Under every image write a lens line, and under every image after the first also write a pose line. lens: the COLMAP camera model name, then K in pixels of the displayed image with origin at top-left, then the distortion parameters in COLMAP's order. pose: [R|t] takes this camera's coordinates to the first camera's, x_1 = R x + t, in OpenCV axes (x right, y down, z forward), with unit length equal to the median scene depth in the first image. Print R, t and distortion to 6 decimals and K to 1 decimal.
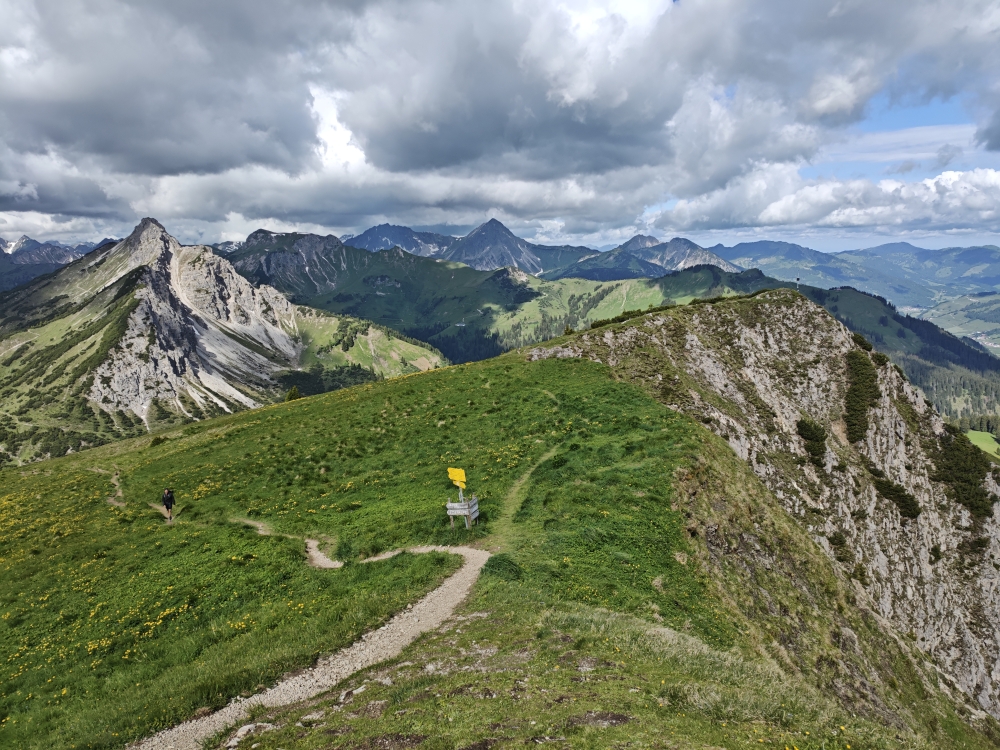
lens RADIAL K [[765.5, 0, 494.9], [0, 765.5, 374.2], [0, 0, 1]] dist [0.027065, -0.039041]
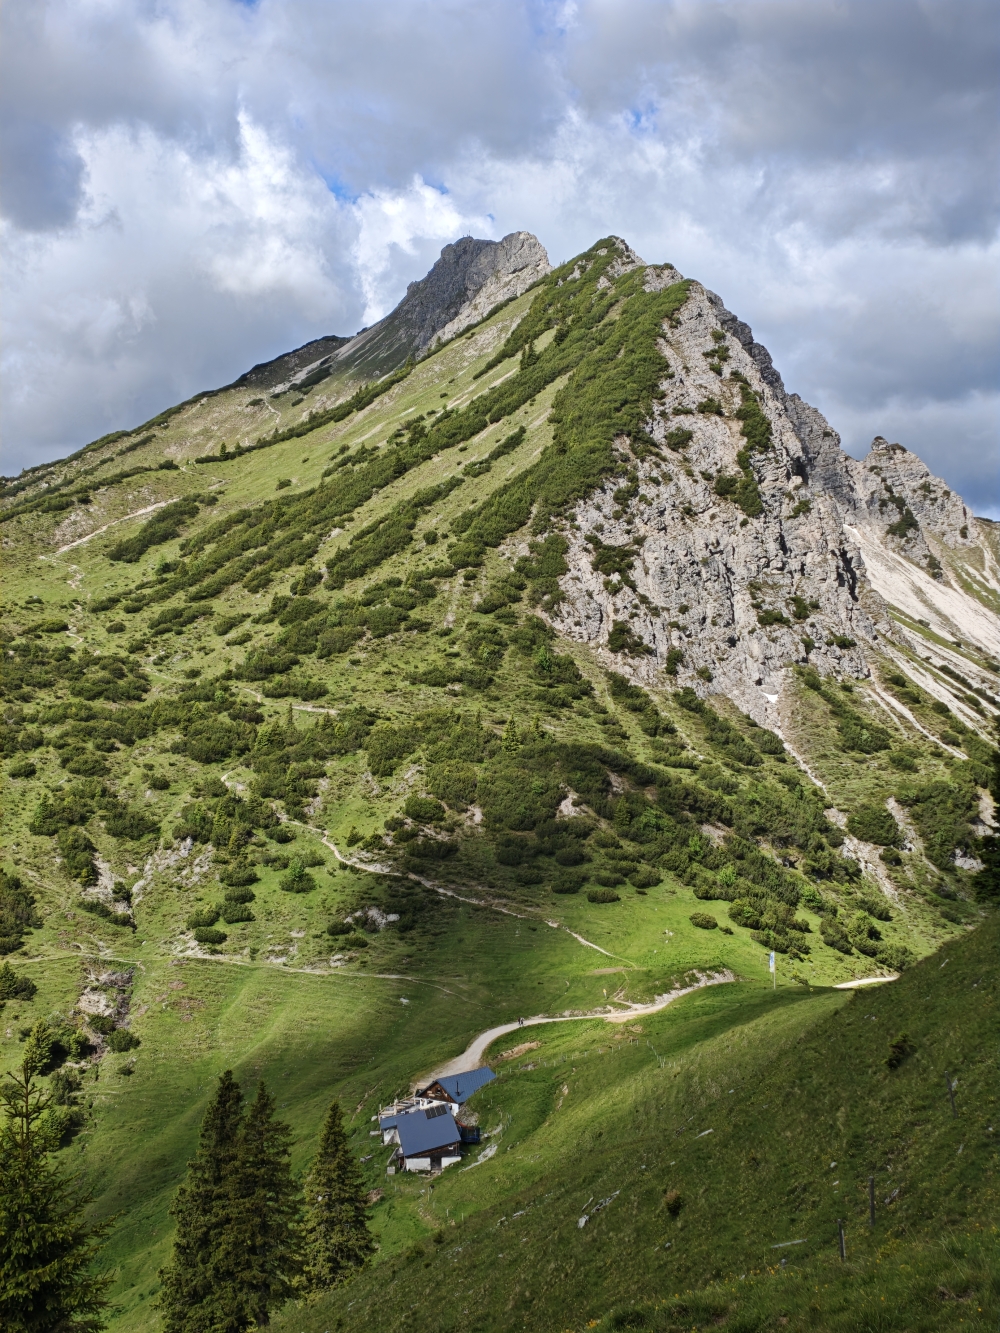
lens RADIAL K [[2028.3, 0, 494.4], [0, 2028.3, 665.6], [0, 0, 1]] dist [0.117719, 0.000000]
pose [[0.971736, 0.017545, -0.235416, -0.379777], [-0.057460, 0.984822, -0.163780, 0.124489], [0.228969, 0.172678, 0.957995, 0.425357]]
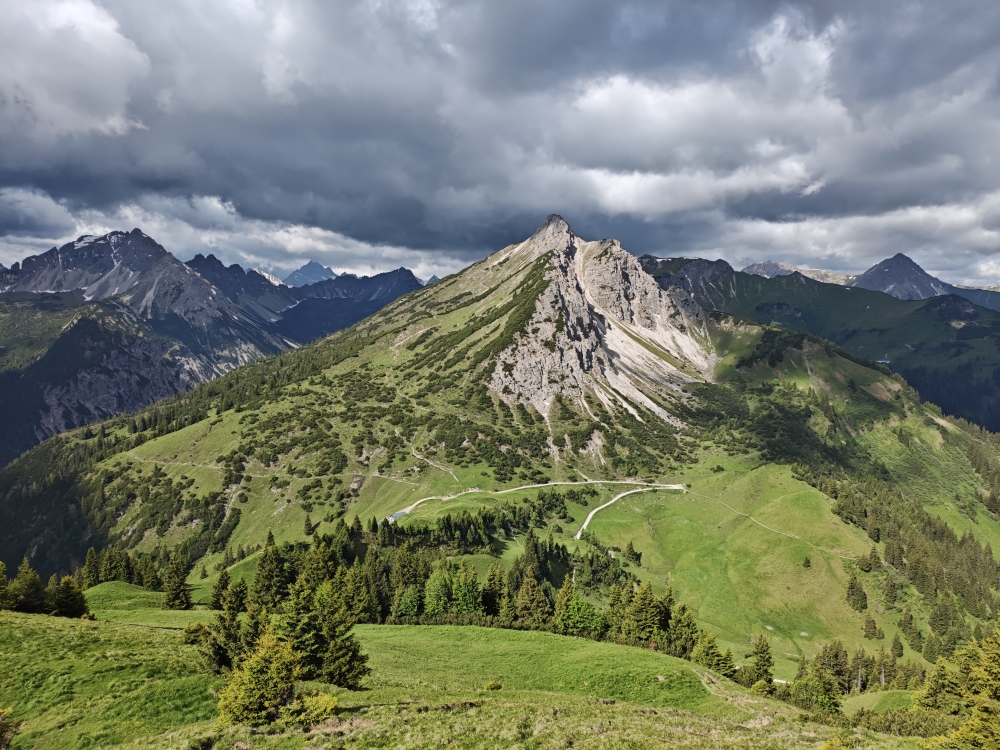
lens RADIAL K [[765.5, 0, 492.7], [0, 765.5, 364.4], [0, 0, 1]] dist [0.027065, -0.039041]
pose [[0.893854, 0.058909, -0.444471, -0.137425], [-0.090461, 0.994639, -0.050095, 0.045444], [0.439137, 0.084985, 0.894391, 0.223066]]
